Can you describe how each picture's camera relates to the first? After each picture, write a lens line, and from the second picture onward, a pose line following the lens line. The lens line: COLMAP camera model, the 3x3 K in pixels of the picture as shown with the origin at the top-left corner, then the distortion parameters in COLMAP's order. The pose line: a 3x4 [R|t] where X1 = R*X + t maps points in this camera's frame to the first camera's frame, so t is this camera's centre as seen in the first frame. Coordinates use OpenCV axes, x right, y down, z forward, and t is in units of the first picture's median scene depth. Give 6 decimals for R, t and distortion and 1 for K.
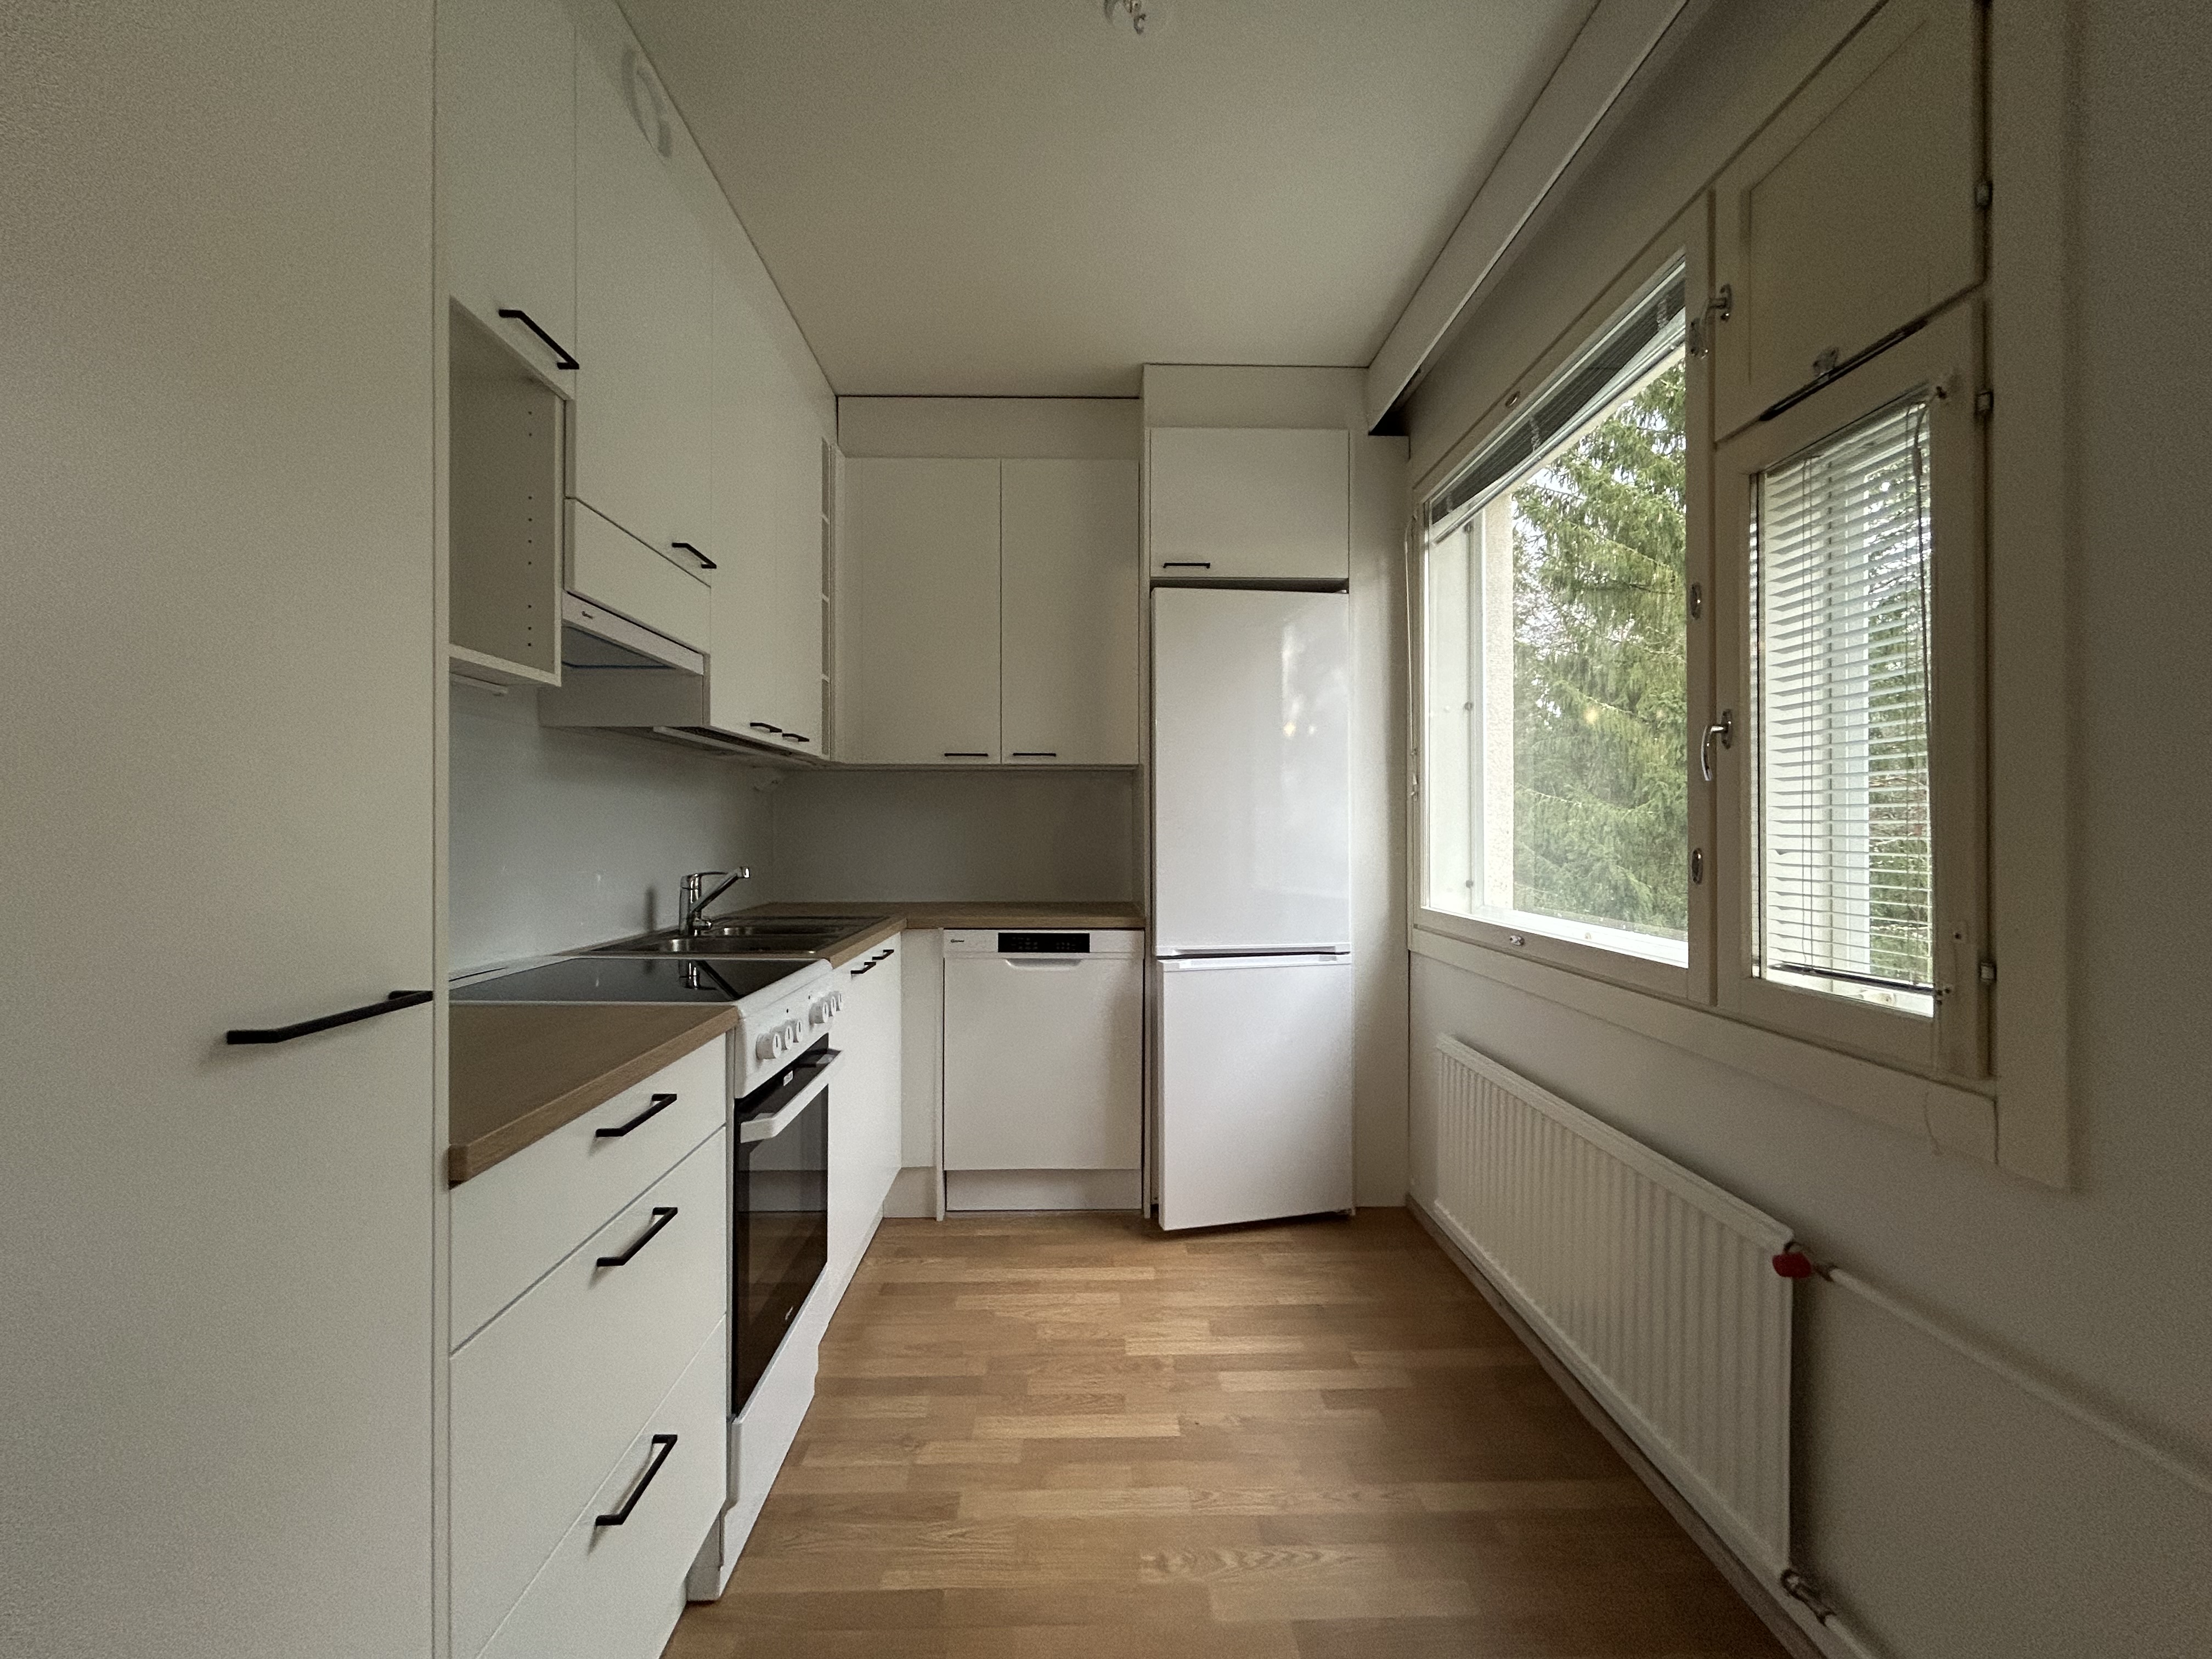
lens RADIAL K [[902.3, 0, 1106.0], [0, 902.3, 829.5], [0, 0, 1]] dist [-0.000430, -0.000006]
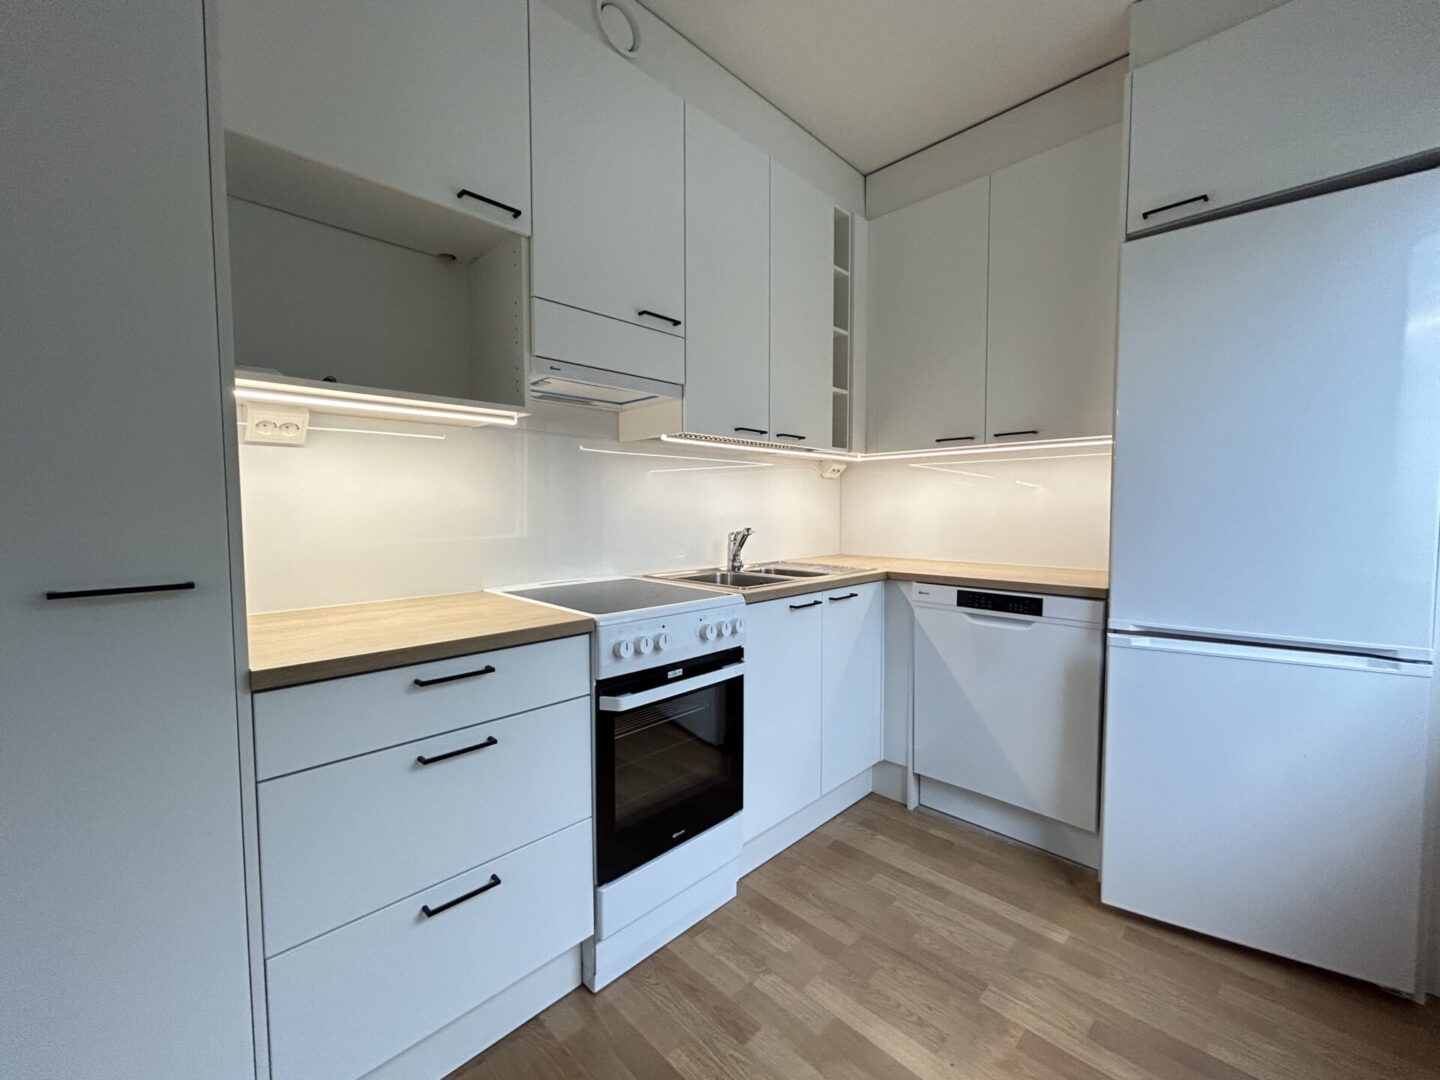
lens RADIAL K [[584.7, 0, 715.9], [0, 584.7, 542.2], [0, 0, 1]] dist [0.001167, 0.000230]
pose [[0.688700, 0.038529, -0.724022, 0.242089], [0.002926, 0.998431, 0.055915, 0.010738], [0.725040, -0.040628, 0.687507, 0.284666]]
